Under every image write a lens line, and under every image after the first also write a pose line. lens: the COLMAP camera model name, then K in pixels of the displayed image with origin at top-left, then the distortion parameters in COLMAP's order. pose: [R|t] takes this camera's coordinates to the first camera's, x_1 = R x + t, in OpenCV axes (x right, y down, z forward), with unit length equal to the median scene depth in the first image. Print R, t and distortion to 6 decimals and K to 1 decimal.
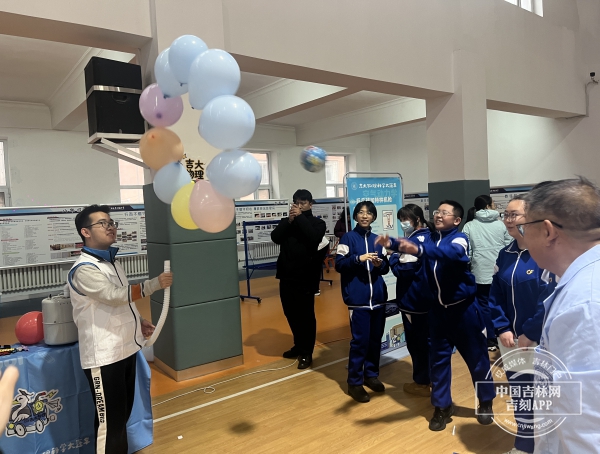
lens RADIAL K [[450.1, 0, 300.2], [0, 450.1, 225.2], [0, 0, 1]] dist [0.018684, -0.003080]
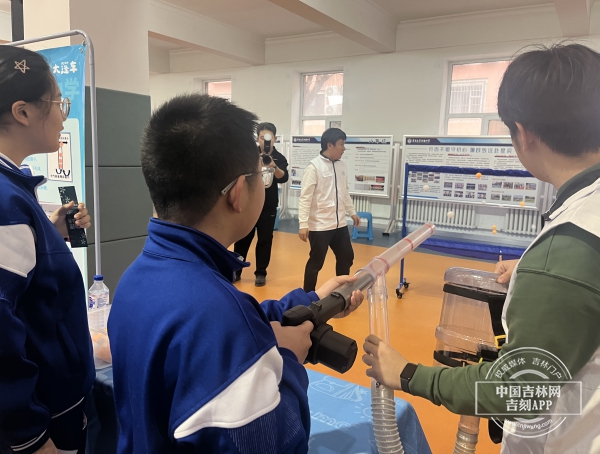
lens RADIAL K [[450.1, 0, 301.4], [0, 450.1, 226.0], [0, 0, 1]] dist [0.018684, -0.003080]
pose [[0.346535, 0.206267, -0.915078, 0.311650], [-0.084756, 0.978419, 0.188448, -0.022015], [0.934200, 0.012255, 0.356539, 0.500927]]
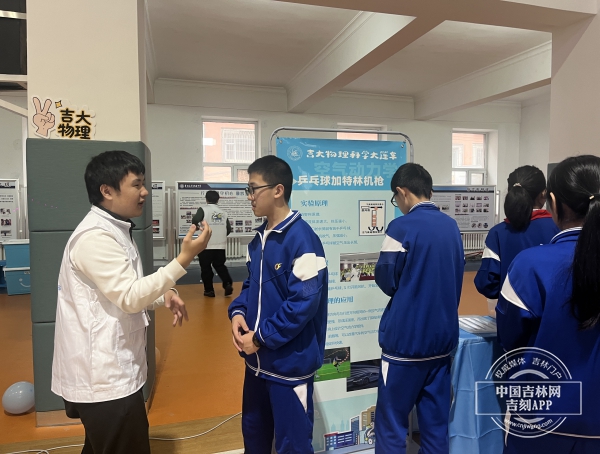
lens RADIAL K [[450.1, 0, 303.1], [0, 450.1, 228.5], [0, 0, 1]] dist [0.018684, -0.003080]
pose [[0.932425, 0.074737, -0.353551, 0.144065], [-0.061382, 0.996918, 0.048855, -0.009480], [0.356112, -0.023852, 0.934139, 0.207758]]
